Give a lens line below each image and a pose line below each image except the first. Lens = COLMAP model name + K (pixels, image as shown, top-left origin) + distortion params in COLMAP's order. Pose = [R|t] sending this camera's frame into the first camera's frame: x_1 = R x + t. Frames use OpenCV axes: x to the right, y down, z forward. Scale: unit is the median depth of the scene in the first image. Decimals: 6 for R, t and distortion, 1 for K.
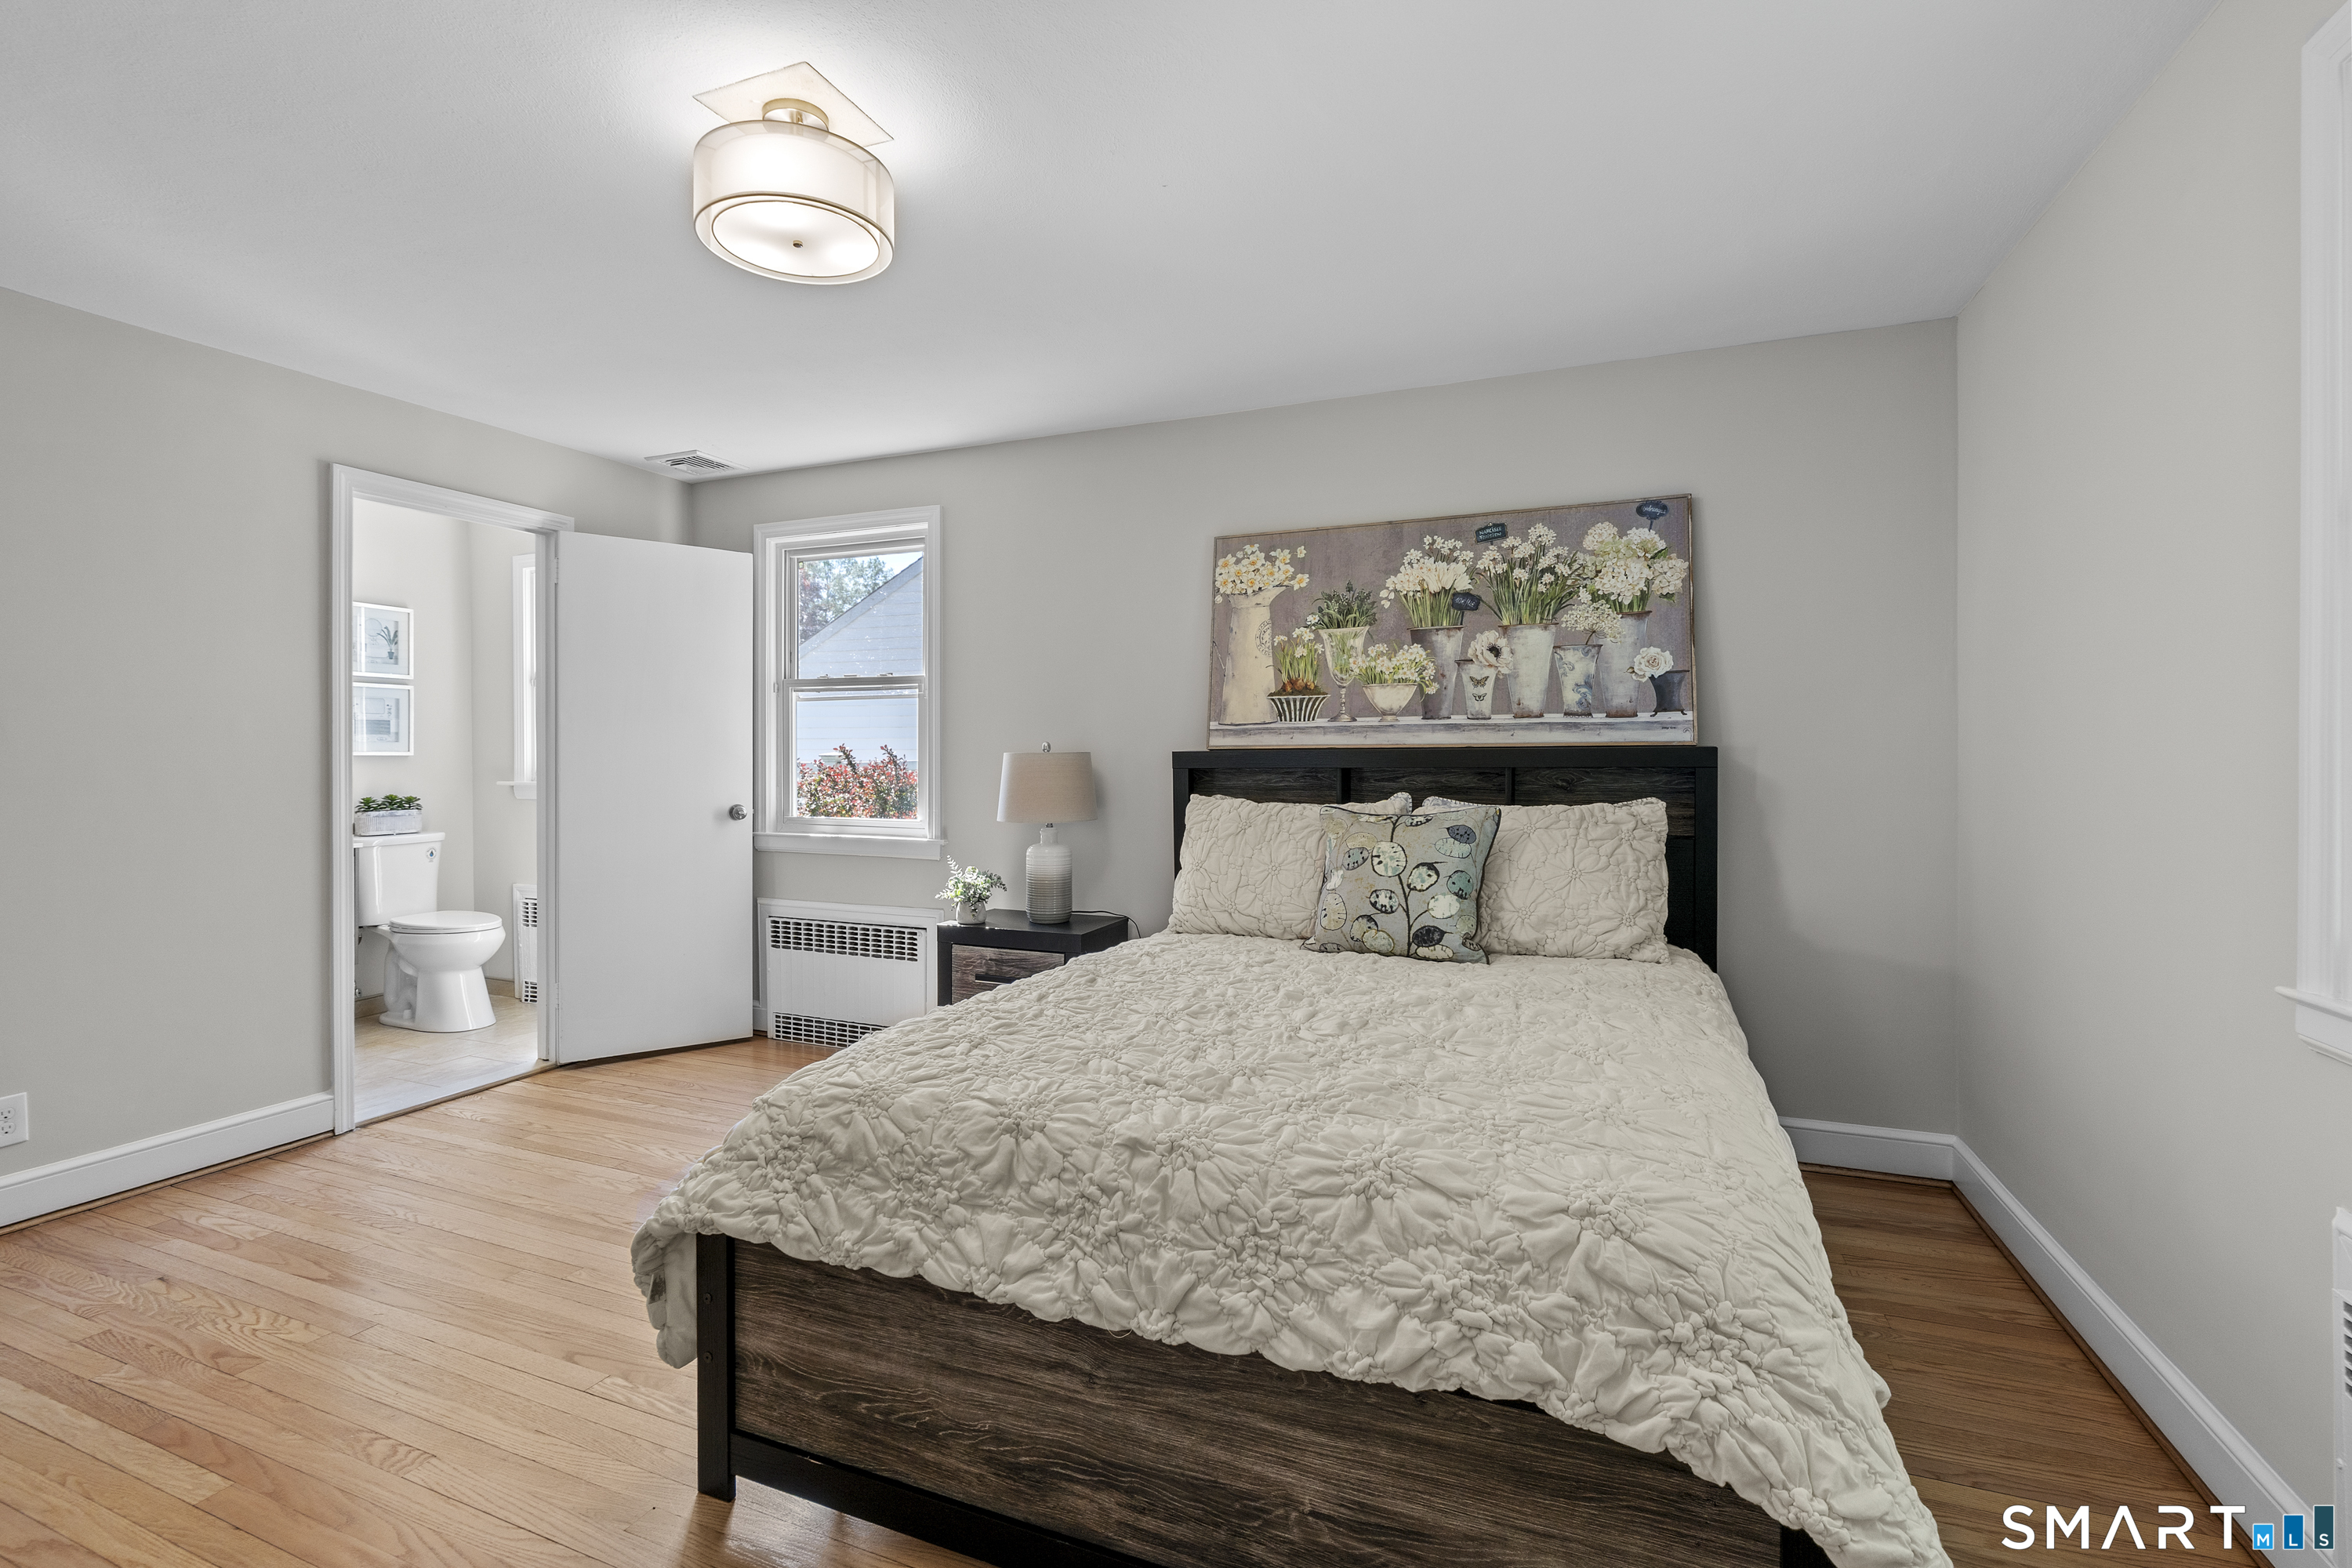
lens RADIAL K [[1067.1, 0, 1166.3], [0, 1067.1, 775.7], [0, 0, 1]] dist [-0.010655, 0.003816]
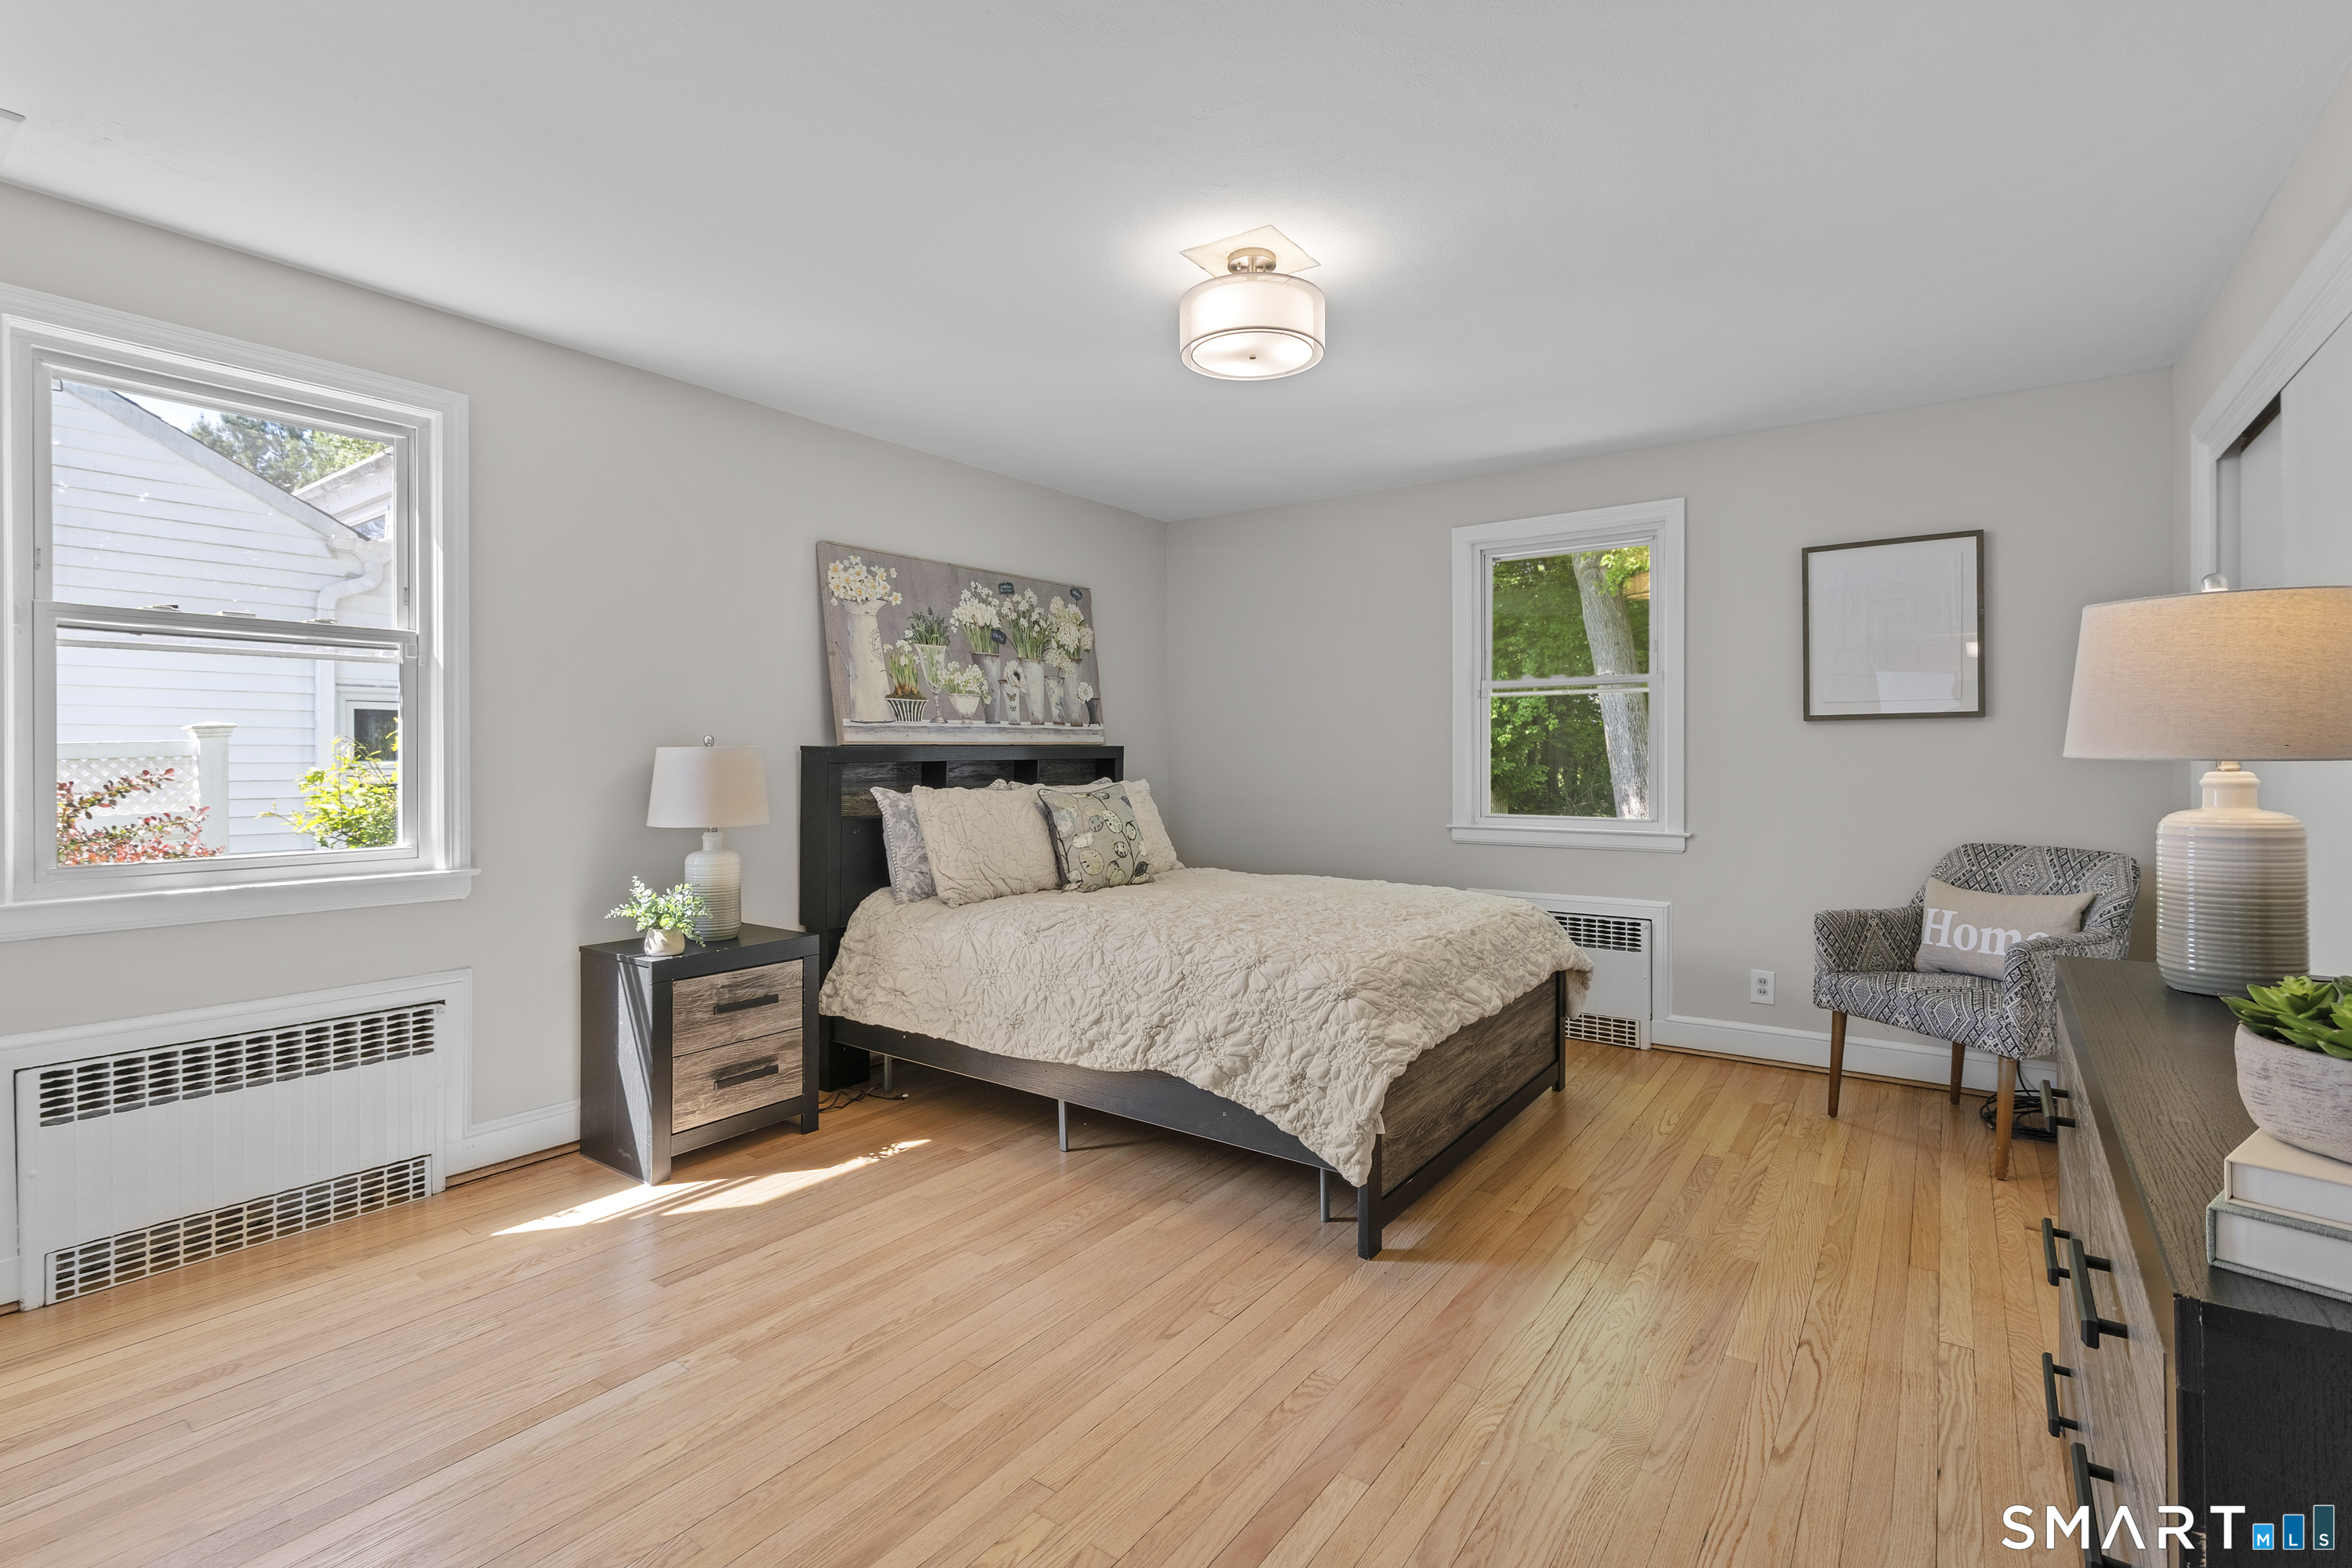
lens RADIAL K [[1067.1, 0, 1177.4], [0, 1067.1, 769.9], [0, 0, 1]] dist [-0.010655, 0.003816]
pose [[0.231904, -0.013843, 0.972640, -0.967792], [0.020544, 0.999745, 0.009330, -0.003233], [-0.972522, 0.017818, 0.232130, 0.466599]]
